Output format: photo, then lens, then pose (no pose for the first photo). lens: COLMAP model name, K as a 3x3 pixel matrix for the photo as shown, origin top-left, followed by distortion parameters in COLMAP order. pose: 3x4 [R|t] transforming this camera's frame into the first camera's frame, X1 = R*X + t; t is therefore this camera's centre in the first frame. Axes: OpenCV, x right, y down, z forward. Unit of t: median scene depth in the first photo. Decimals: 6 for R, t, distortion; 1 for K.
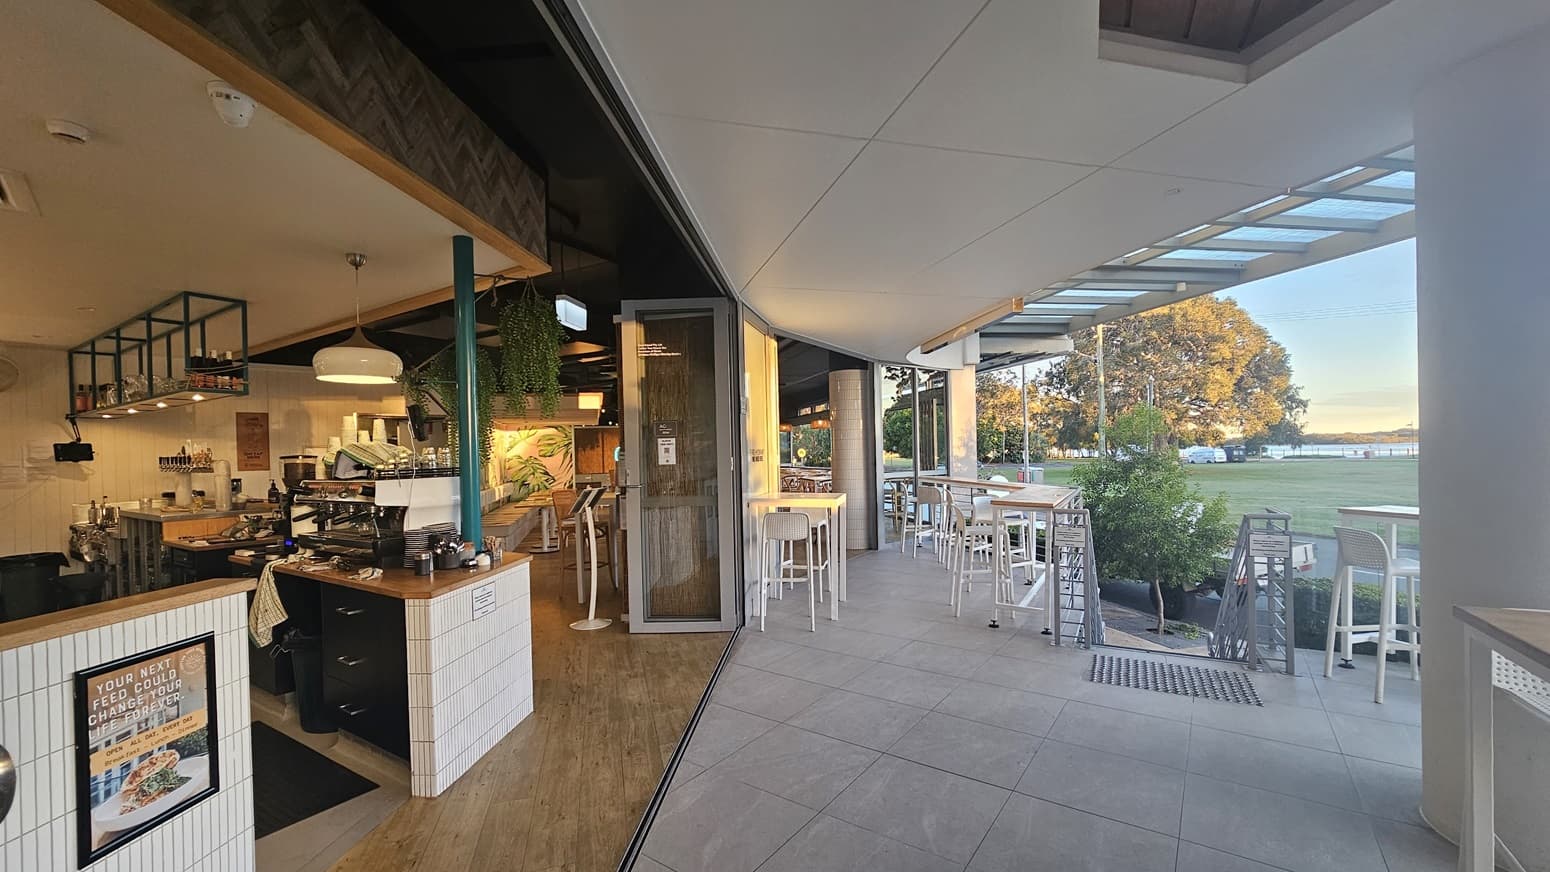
lens RADIAL K [[634.6, 0, 771.8], [0, 634.6, 460.1], [0, 0, 1]] dist [-0.003644, 0.000689]
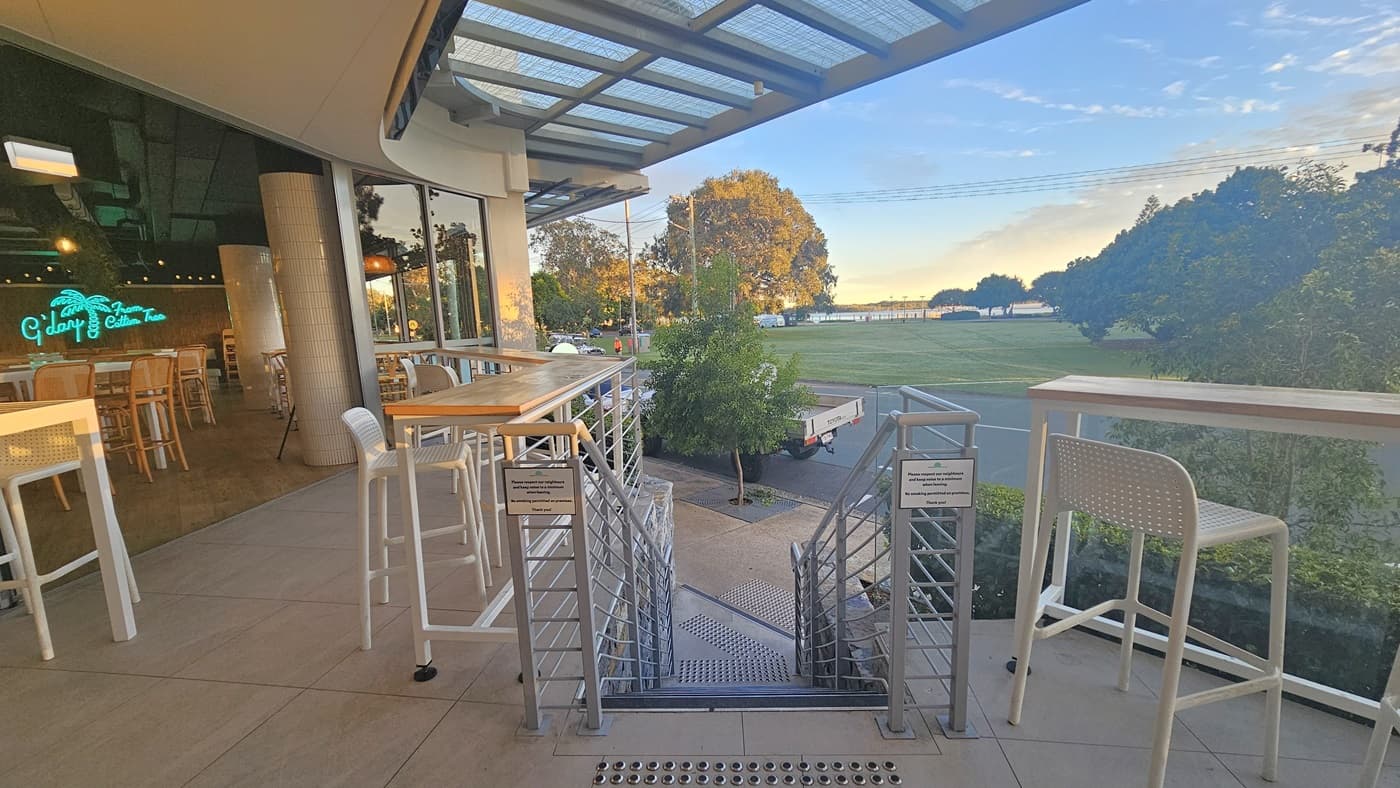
lens RADIAL K [[573.2, 0, 699.5], [0, 573.2, 419.4], [0, 0, 1]] dist [-0.003644, 0.000689]
pose [[0.887464, -0.091440, 0.451715, 0.048346], [0.020676, 0.987033, 0.159182, 0.002356], [-0.460413, -0.131929, 0.877847, 0.077081]]
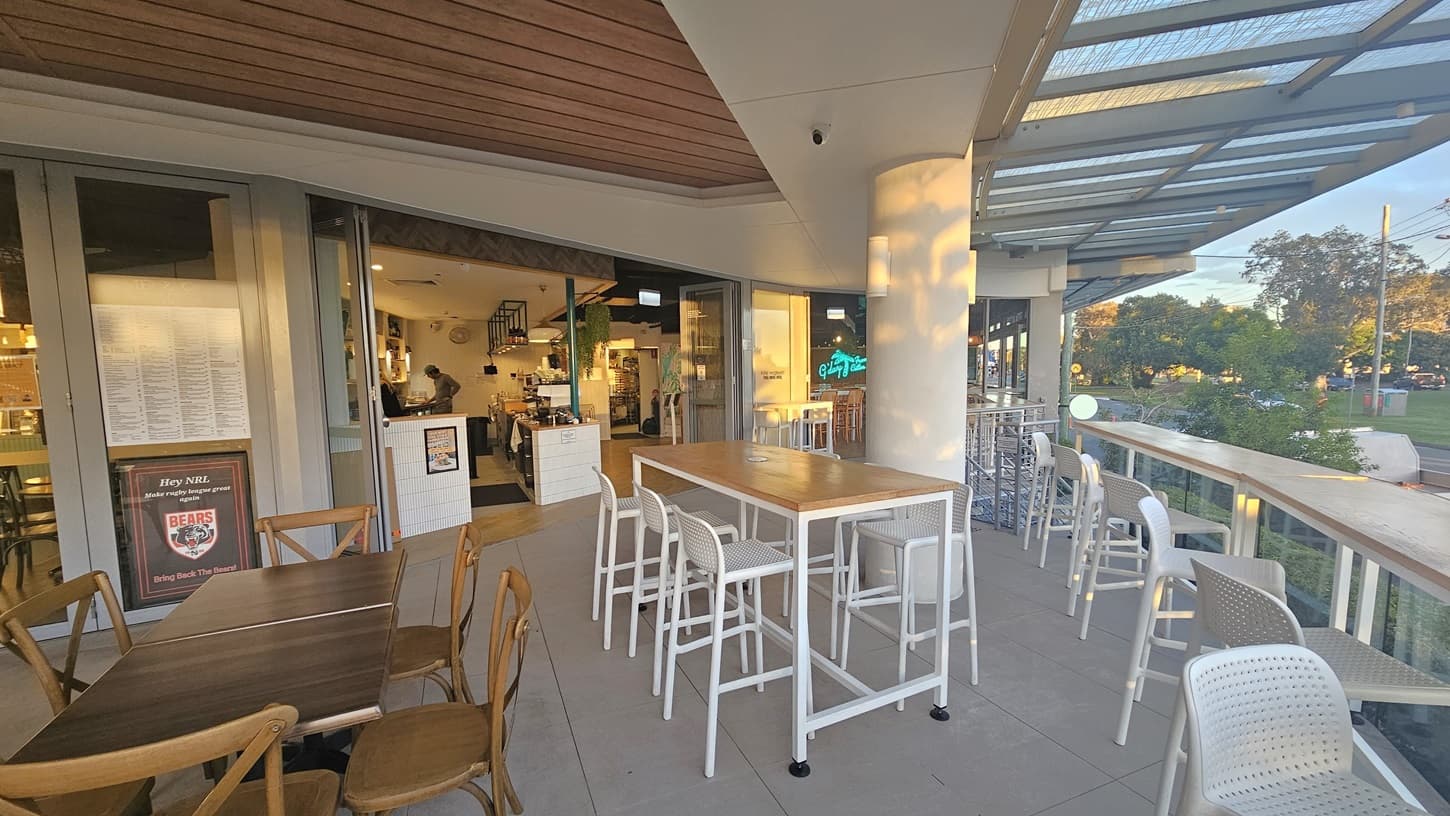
lens RADIAL K [[593.7, 0, 722.1], [0, 593.7, 419.7], [0, 0, 1]] dist [-0.003644, 0.000689]
pose [[0.855281, 0.049119, -0.515831, 0.098263], [-0.008442, 0.996686, 0.080910, -0.002329], [0.518096, -0.064846, 0.852861, -0.050126]]
